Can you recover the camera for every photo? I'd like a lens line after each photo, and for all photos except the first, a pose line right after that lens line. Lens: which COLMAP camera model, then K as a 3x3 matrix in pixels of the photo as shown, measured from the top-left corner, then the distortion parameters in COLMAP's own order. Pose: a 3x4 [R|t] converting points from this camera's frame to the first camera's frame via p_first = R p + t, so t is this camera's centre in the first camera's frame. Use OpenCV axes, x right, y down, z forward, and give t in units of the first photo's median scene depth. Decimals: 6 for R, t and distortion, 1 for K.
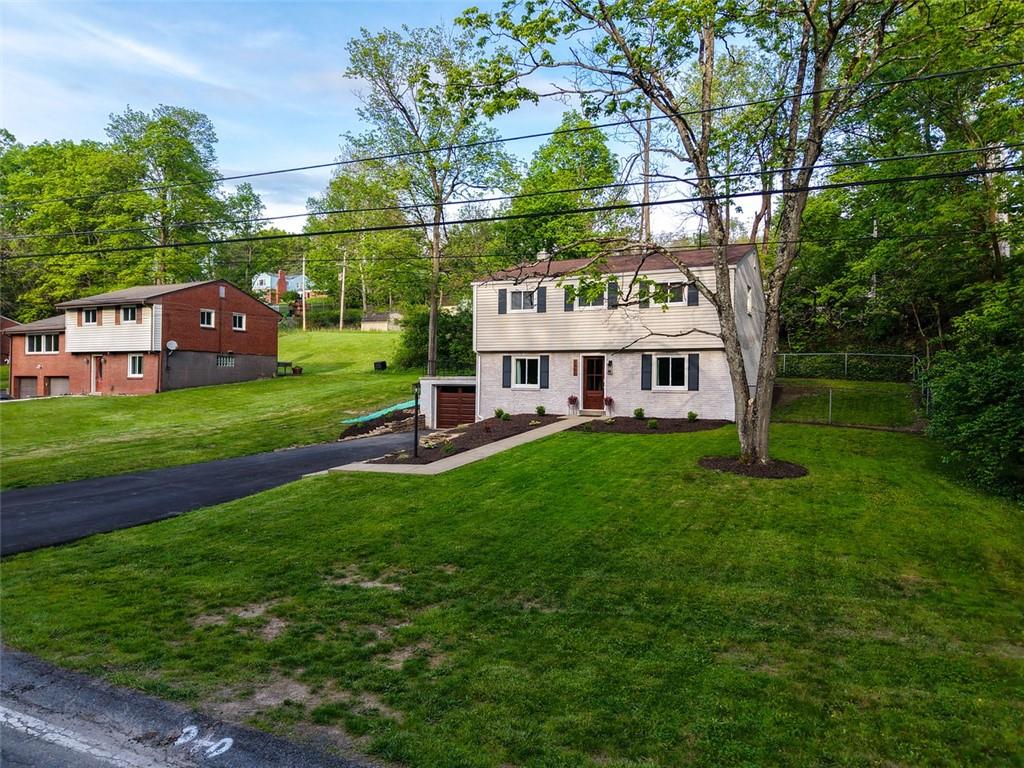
lens RADIAL K [[697.8, 0, 512.0], [0, 697.8, 384.0], [0, 0, 1]] dist [0.046394, -0.055471]
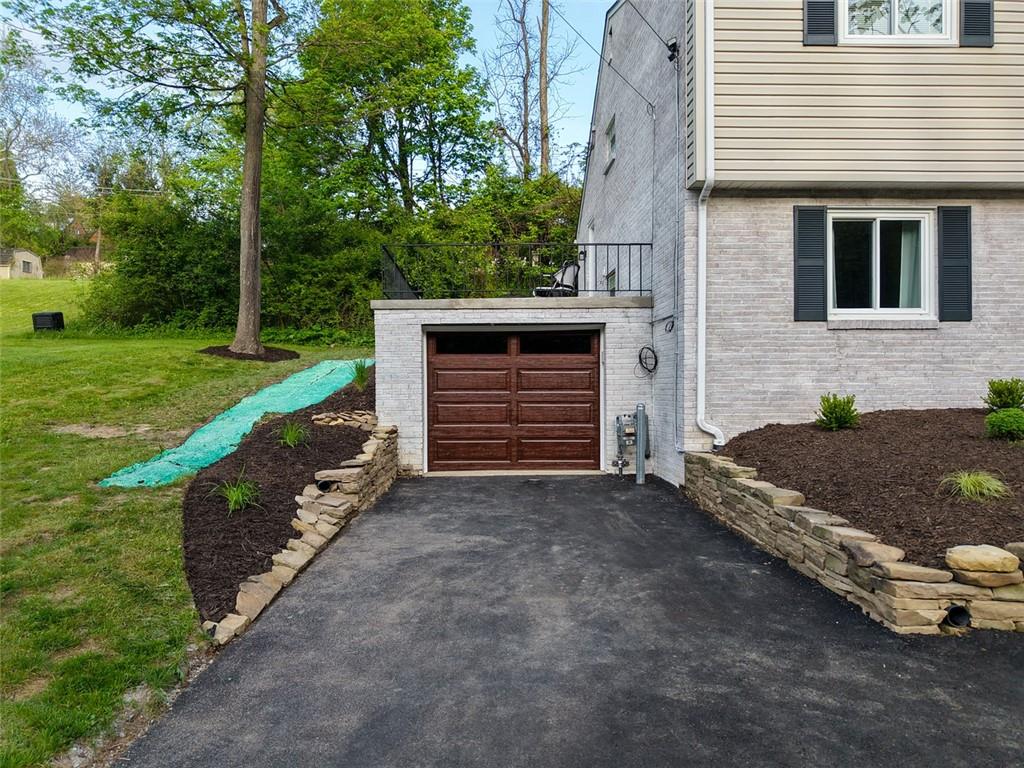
lens RADIAL K [[697.8, 0, 512.0], [0, 697.8, 384.0], [0, 0, 1]] dist [0.046394, -0.055471]
pose [[0.878170, -0.015019, 0.478113, -0.256351], [0.015283, 0.999878, 0.003338, 0.029057], [-0.478104, 0.004376, 0.878292, 0.828648]]
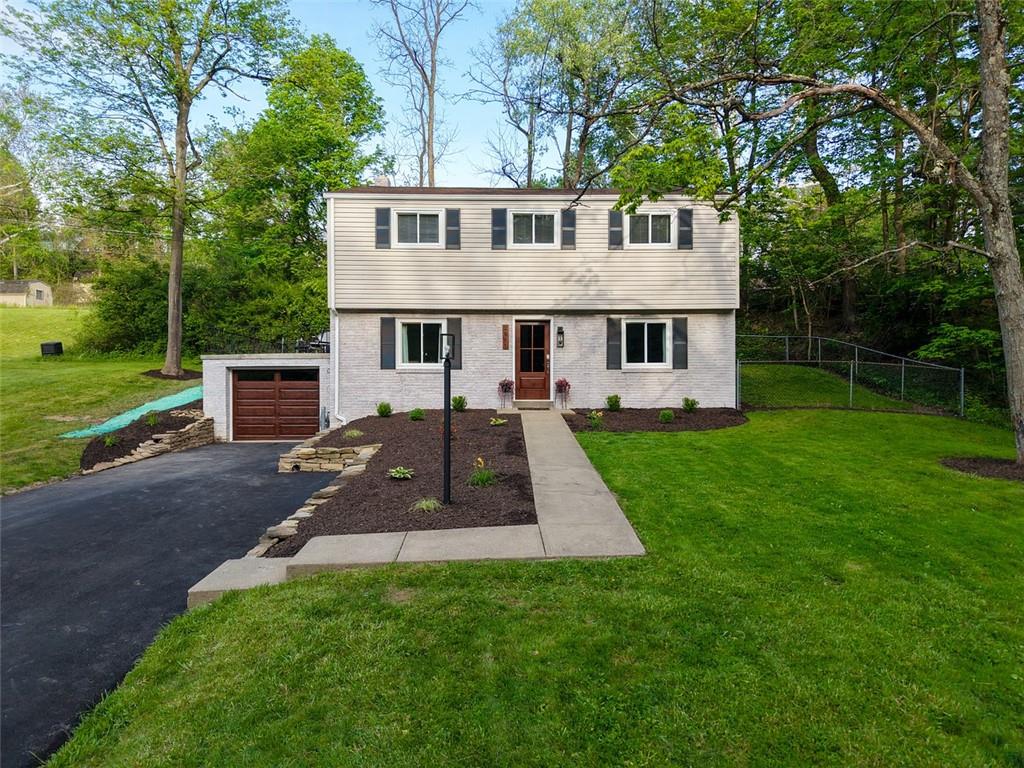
lens RADIAL K [[697.8, 0, 512.0], [0, 697.8, 384.0], [0, 0, 1]] dist [0.046394, -0.055471]
pose [[0.885241, -0.009464, 0.465036, -0.204692], [0.011722, 0.999929, -0.001964, 0.021850], [-0.464984, 0.007190, 0.885290, 0.406104]]
